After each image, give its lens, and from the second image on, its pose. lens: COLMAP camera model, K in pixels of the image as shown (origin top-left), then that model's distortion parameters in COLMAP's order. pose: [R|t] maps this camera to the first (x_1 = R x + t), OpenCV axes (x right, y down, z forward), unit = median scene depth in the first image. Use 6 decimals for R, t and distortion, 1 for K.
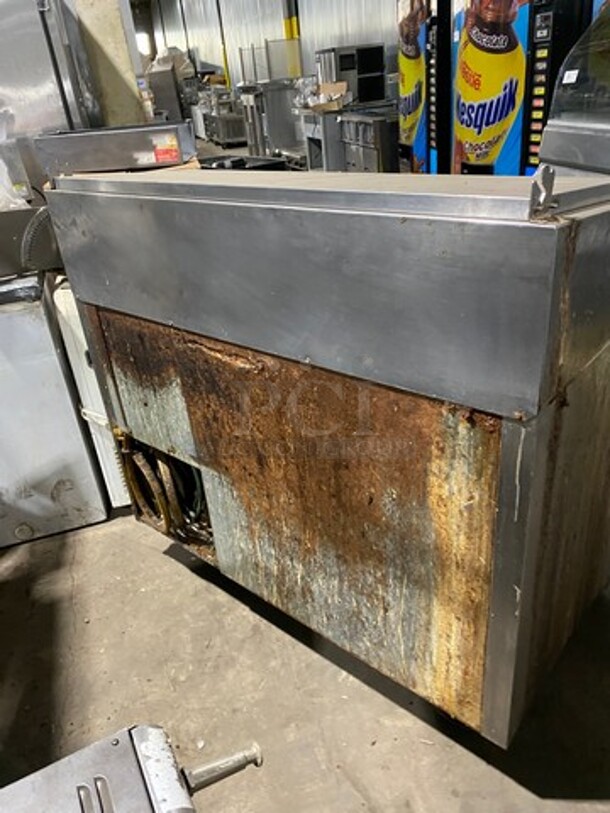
lens RADIAL K [[615.1, 0, 309.8], [0, 615.1, 408.3], [0, 0, 1]] dist [0.038174, -0.023920]
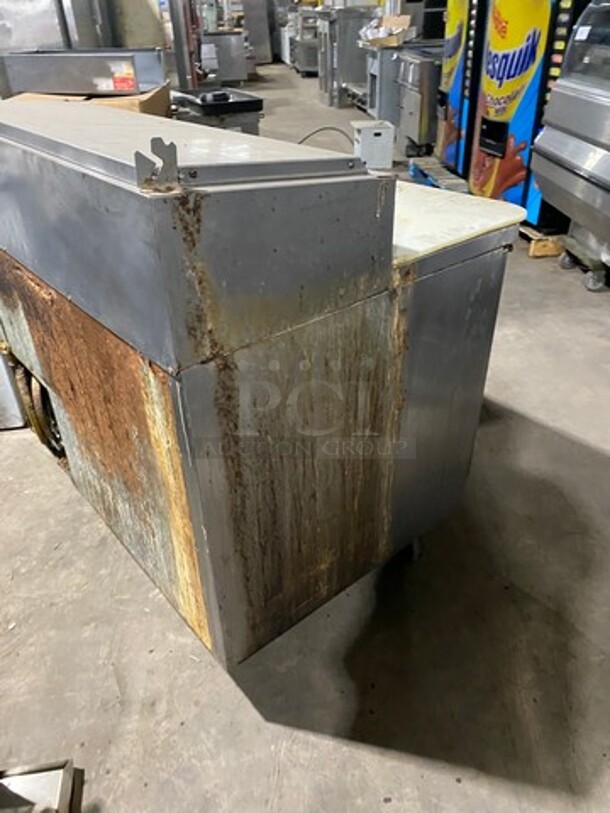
lens RADIAL K [[615.1, 0, 298.8], [0, 615.1, 411.8], [0, 0, 1]] dist [0.038174, -0.023920]
pose [[0.984090, 0.143518, -0.104735, 0.145403], [-0.132953, 0.985888, 0.101731, -0.012182], [0.117857, -0.086187, 0.989283, -0.012734]]
